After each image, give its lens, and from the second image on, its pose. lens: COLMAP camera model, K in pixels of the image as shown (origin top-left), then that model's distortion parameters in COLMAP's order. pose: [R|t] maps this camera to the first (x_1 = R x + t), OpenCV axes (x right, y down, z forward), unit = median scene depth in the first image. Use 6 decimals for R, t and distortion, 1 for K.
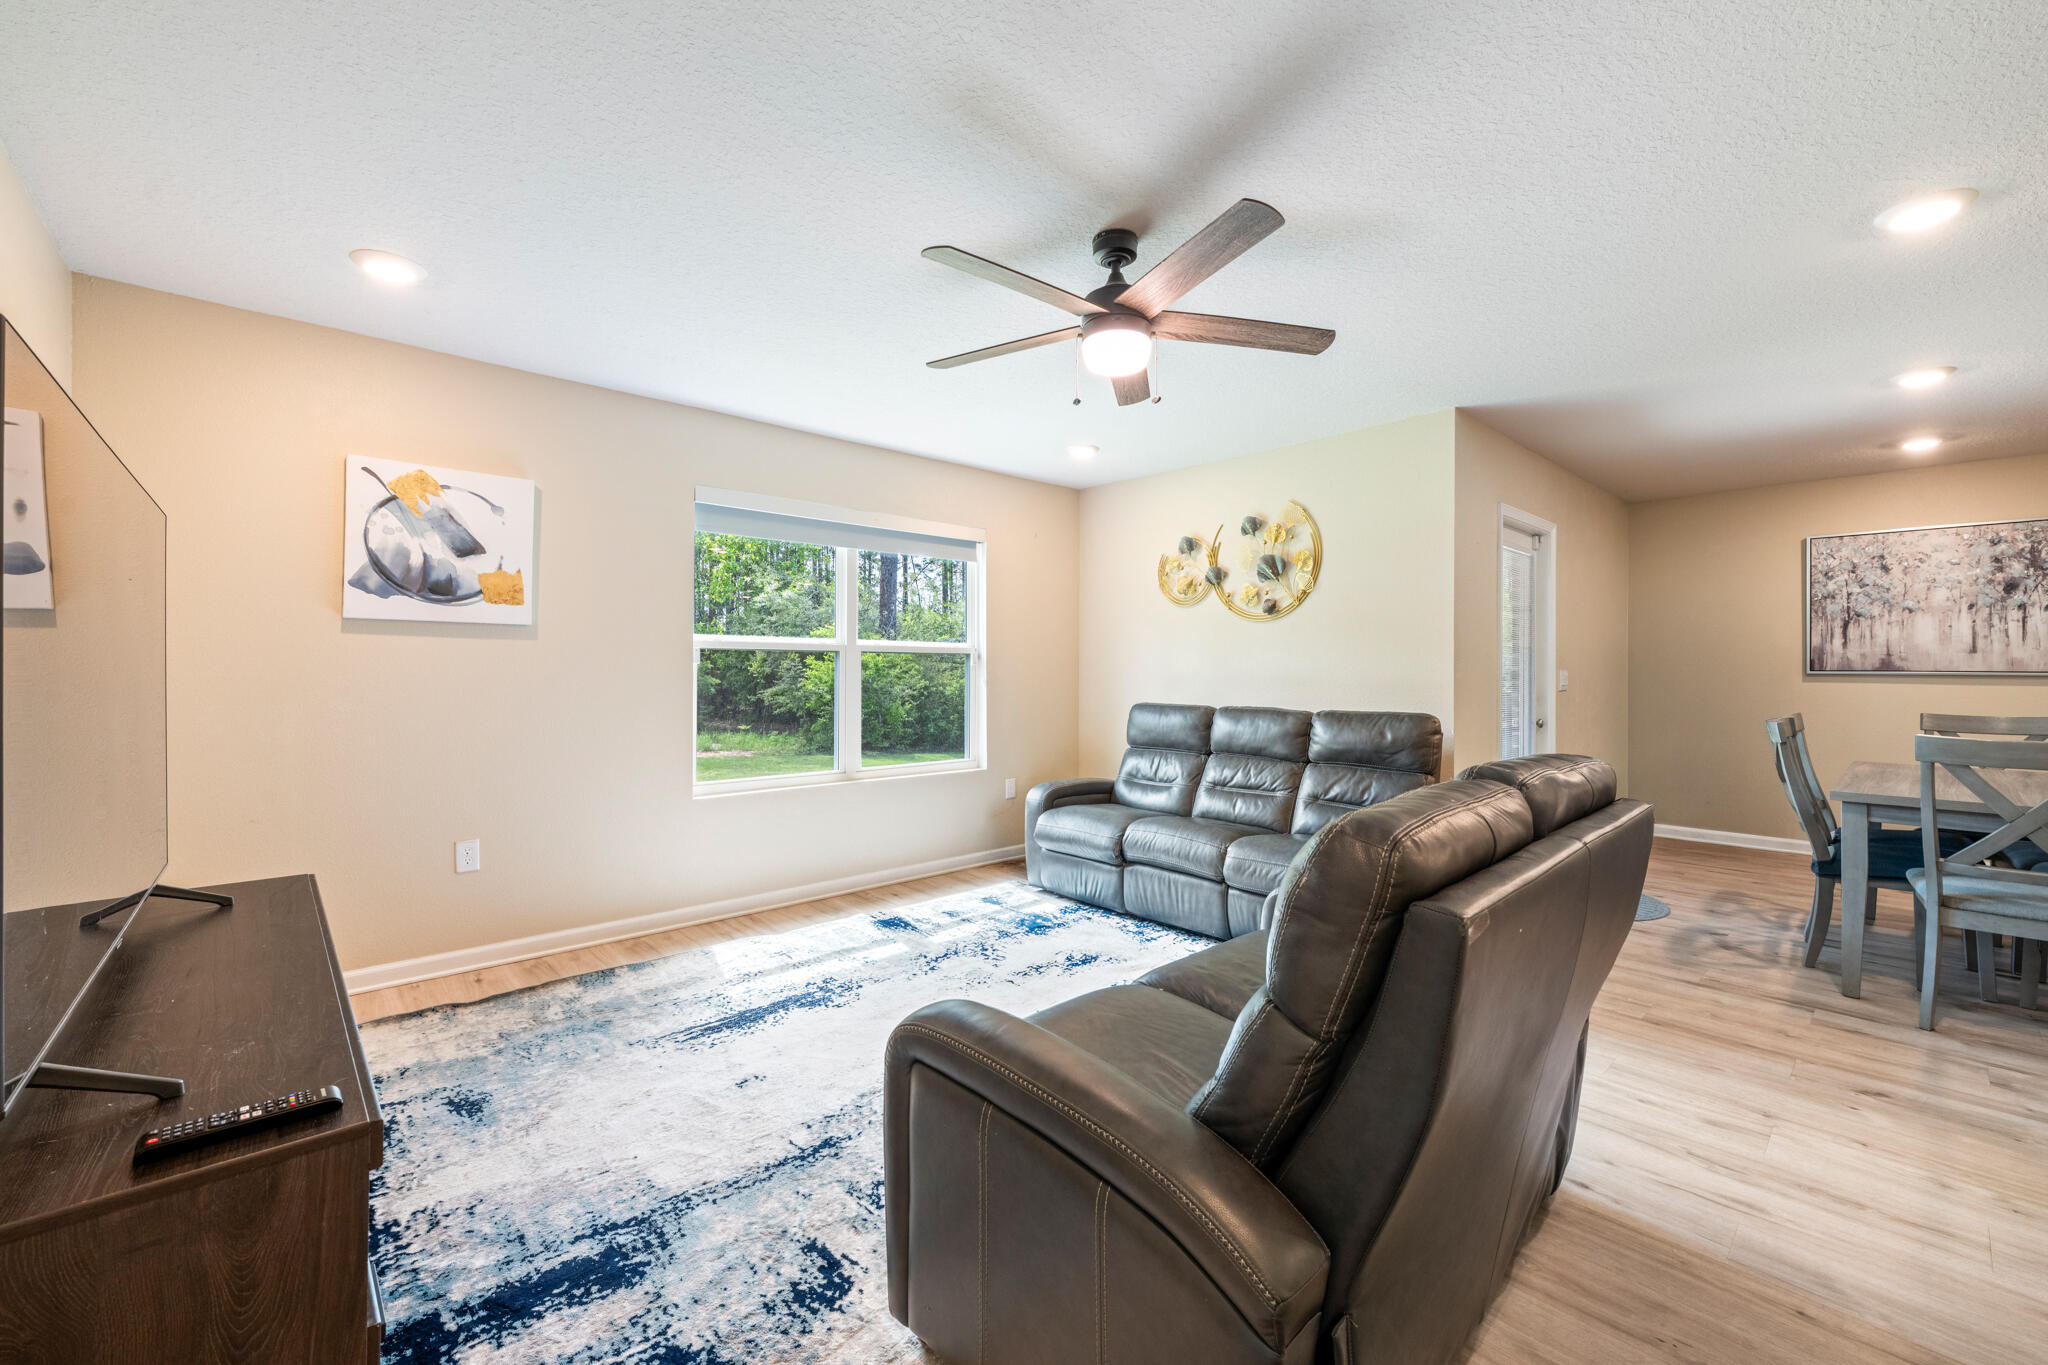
lens RADIAL K [[818.8, 0, 1014.3], [0, 818.8, 667.7], [0, 0, 1]] dist [-0.000679, 0.000142]
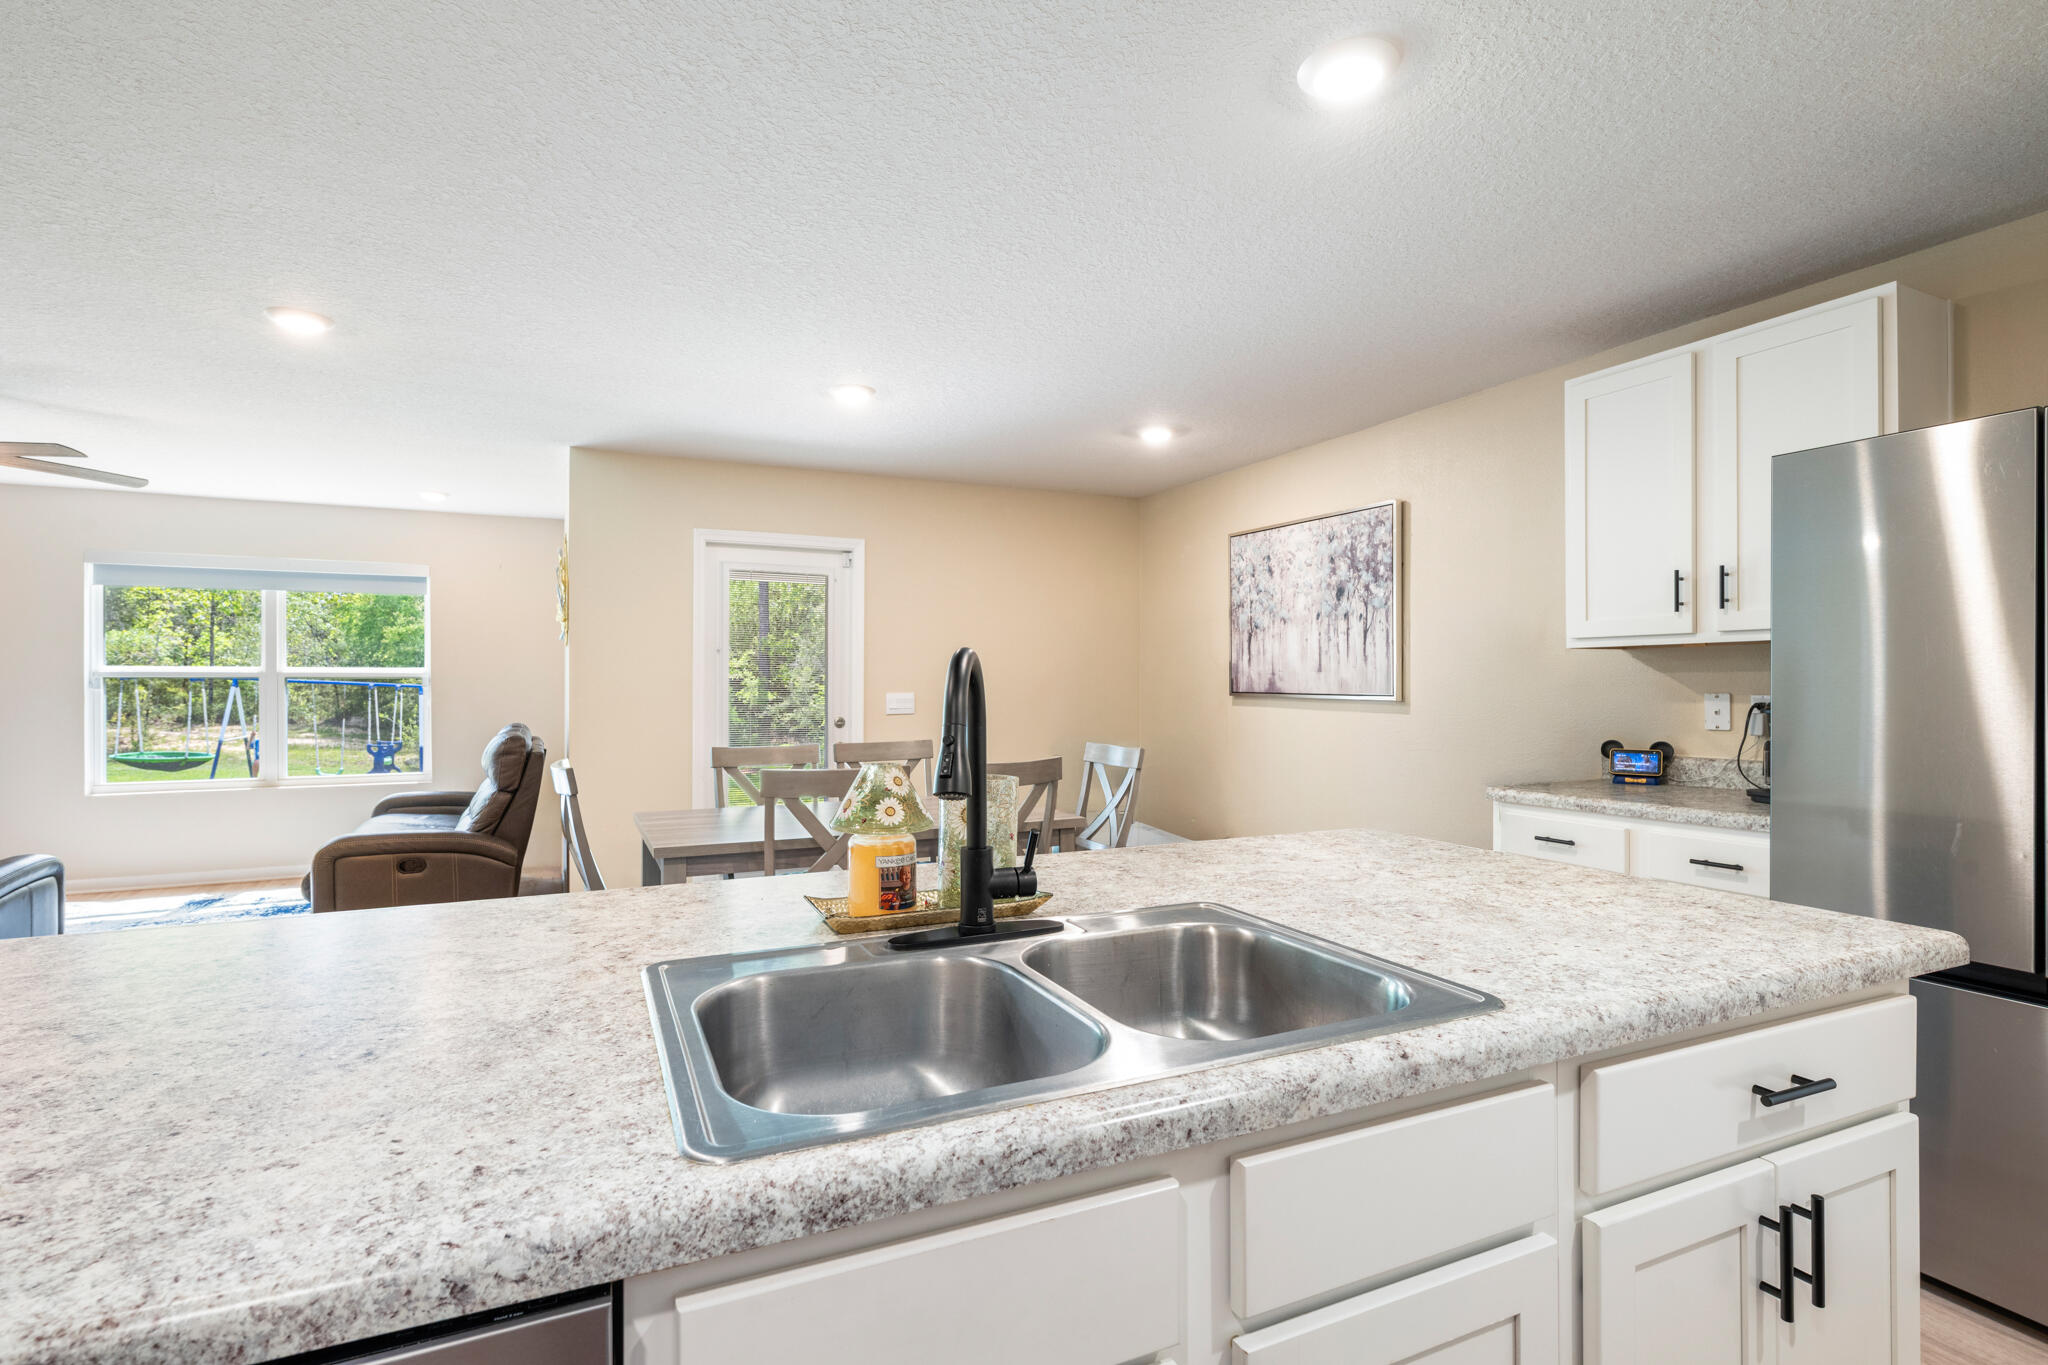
lens RADIAL K [[976.4, 0, 1023.5], [0, 976.4, 685.8], [0, 0, 1]] dist [0.001170, 0.000573]
pose [[0.958360, -0.002442, -0.285551, 1.516918], [0.004114, 0.999978, 0.005257, -0.013345], [0.285532, -0.006213, 0.958349, -0.049208]]
